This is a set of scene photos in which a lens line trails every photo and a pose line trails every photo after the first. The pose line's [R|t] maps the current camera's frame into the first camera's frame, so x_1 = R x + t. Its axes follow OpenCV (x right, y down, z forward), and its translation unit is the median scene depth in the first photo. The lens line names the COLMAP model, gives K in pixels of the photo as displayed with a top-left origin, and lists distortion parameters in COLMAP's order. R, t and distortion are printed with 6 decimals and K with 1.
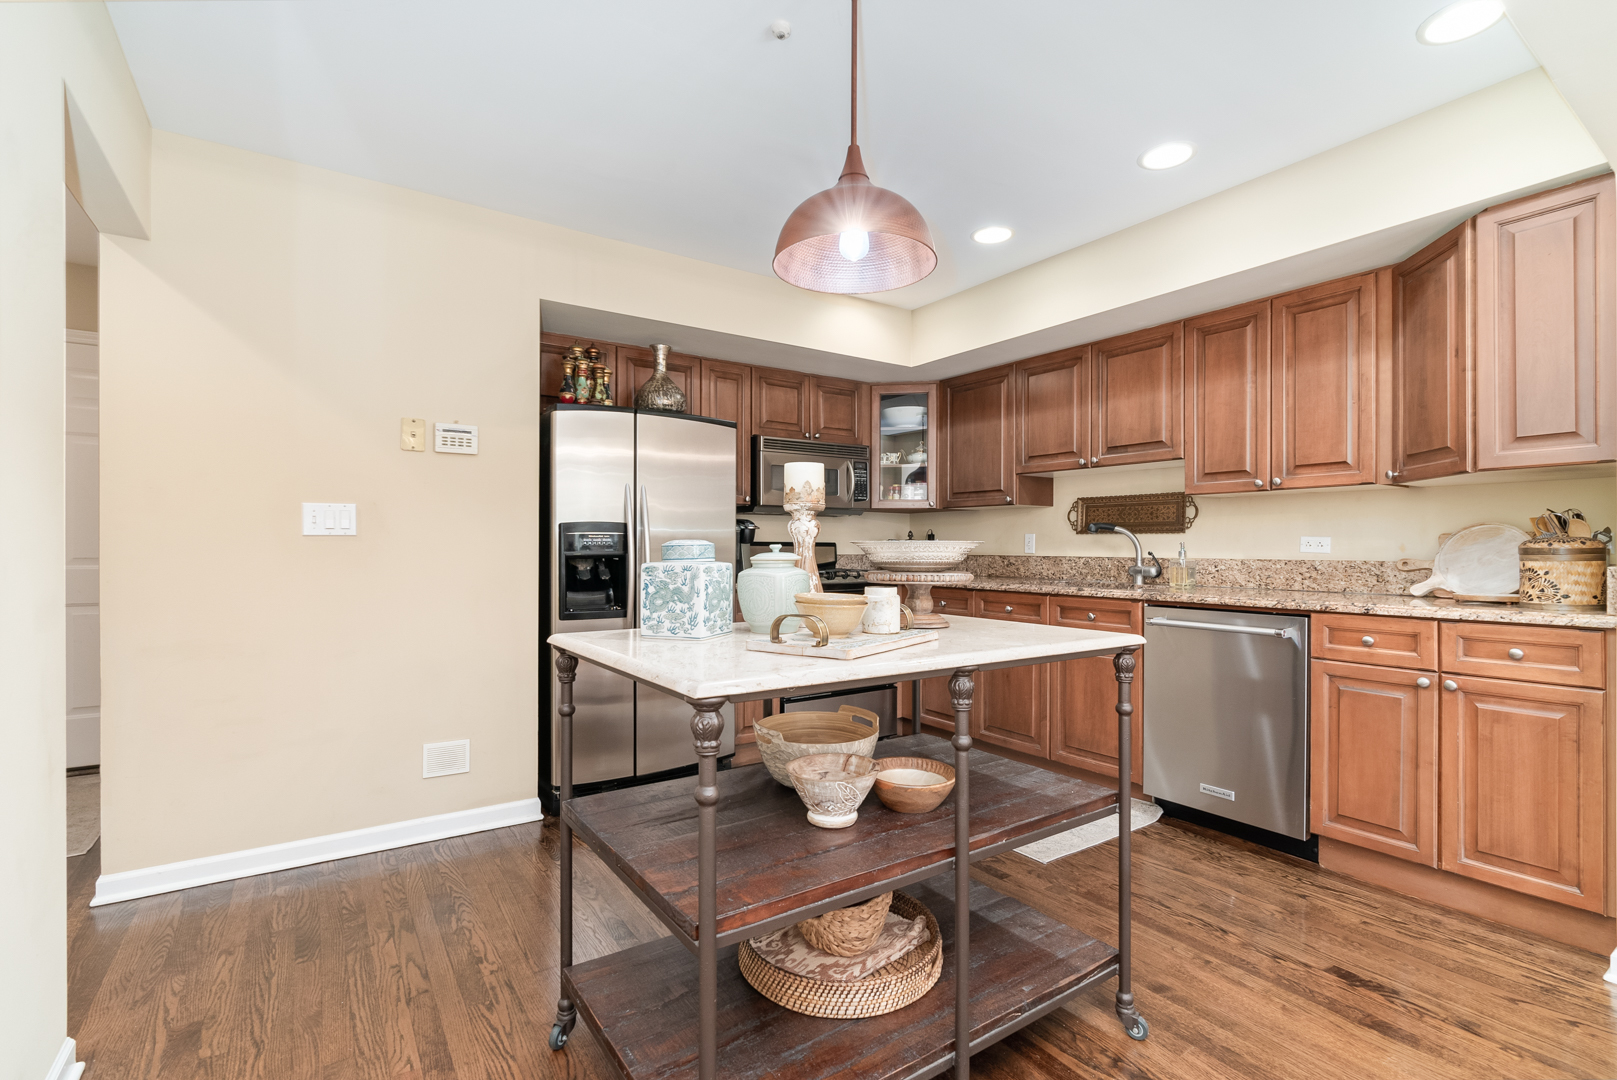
lens RADIAL K [[741.2, 0, 808.5], [0, 741.2, 540.0], [0, 0, 1]] dist [-0.000728, -0.000091]
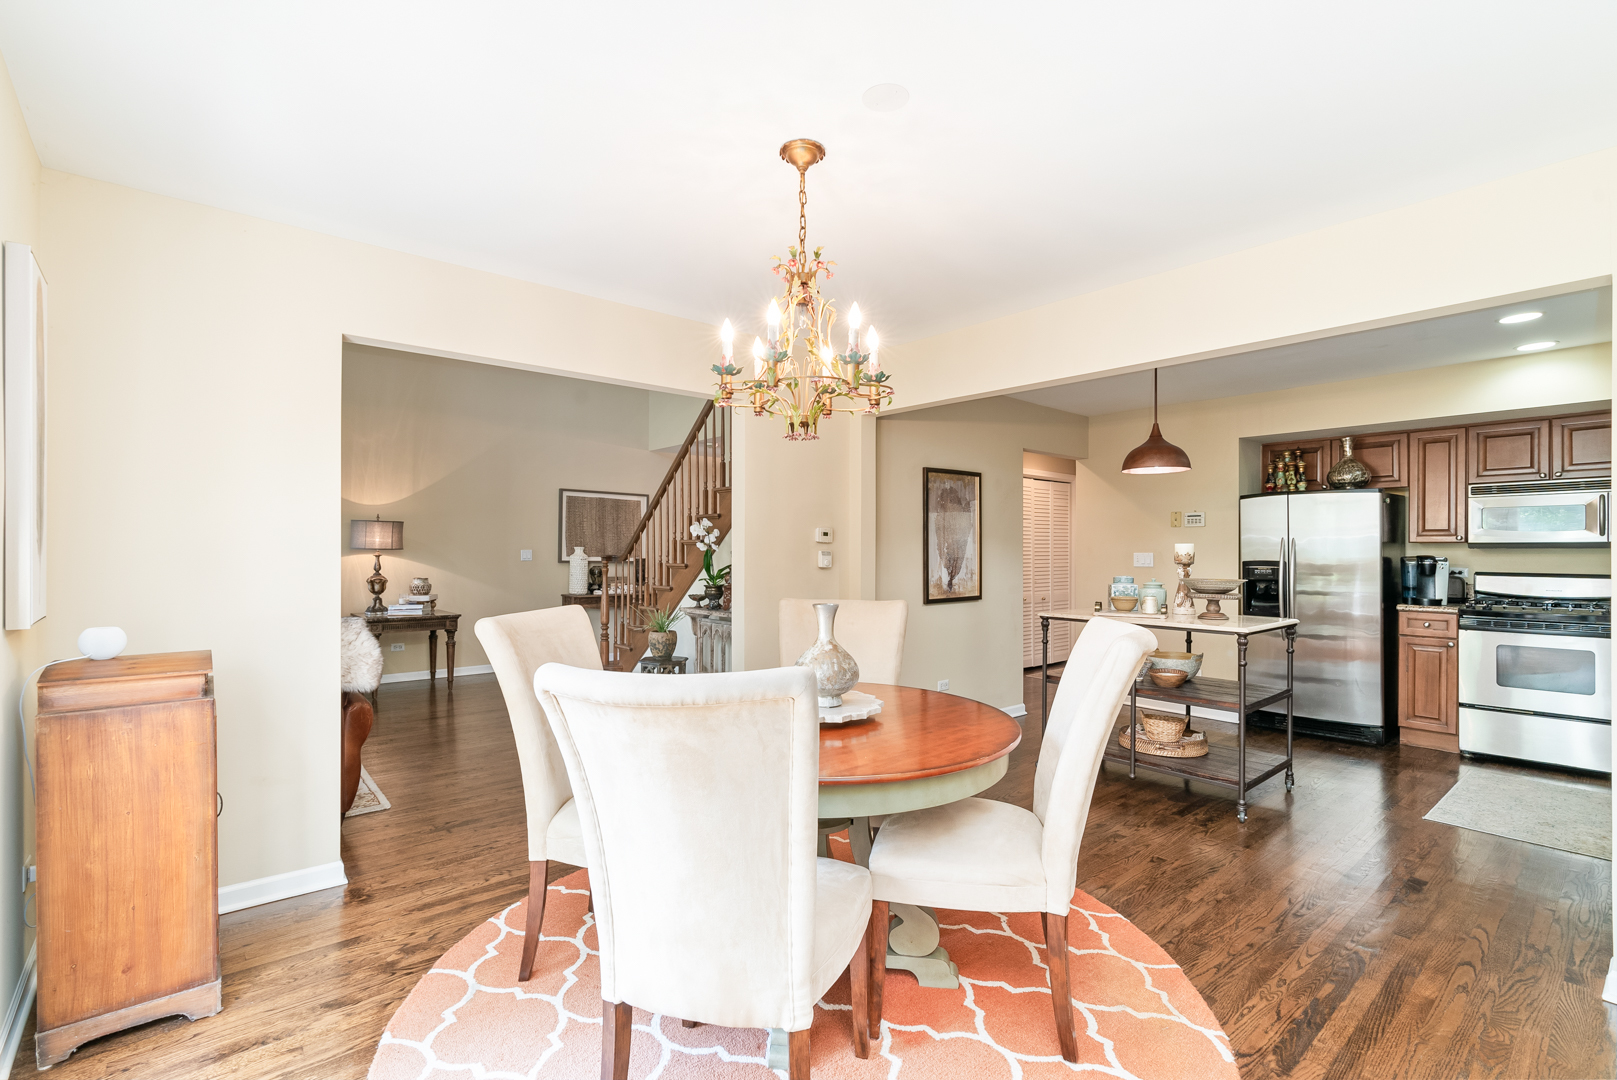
lens RADIAL K [[741.2, 0, 808.5], [0, 741.2, 540.0], [0, 0, 1]] dist [-0.000728, -0.000091]
pose [[0.108488, -0.005348, -0.994083, 1.383153], [-0.000591, 0.999985, -0.005444, -0.065186], [0.994098, 0.001179, 0.108483, -0.262381]]
